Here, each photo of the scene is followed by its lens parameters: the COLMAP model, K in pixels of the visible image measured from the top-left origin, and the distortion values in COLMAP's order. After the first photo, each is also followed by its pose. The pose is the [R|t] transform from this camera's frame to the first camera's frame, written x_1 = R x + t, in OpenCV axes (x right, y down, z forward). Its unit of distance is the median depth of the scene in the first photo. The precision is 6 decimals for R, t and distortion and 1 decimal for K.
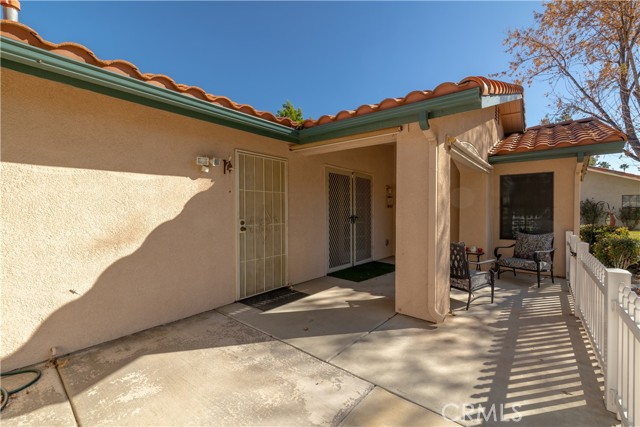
lens RADIAL K [[271.8, 0, 320.0], [0, 271.8, 213.5], [0, 0, 1]] dist [0.000050, 0.000235]
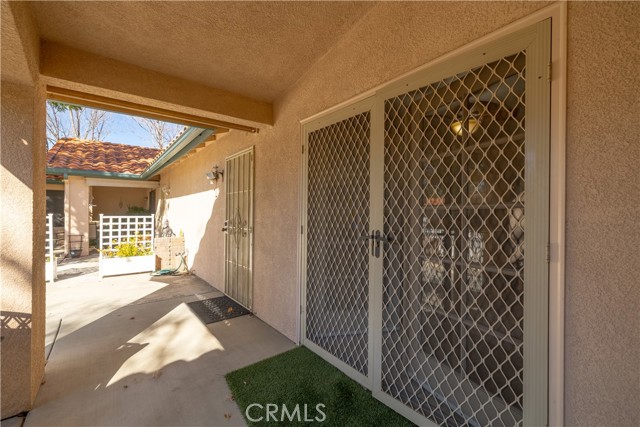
lens RADIAL K [[271.8, 0, 320.0], [0, 271.8, 213.5], [0, 0, 1]] dist [0.000050, 0.000235]
pose [[-0.217855, 0.005934, -0.975963, 0.640689], [-0.018038, 0.999786, 0.010106, -0.024348], [0.975814, 0.019806, -0.217701, 1.493670]]
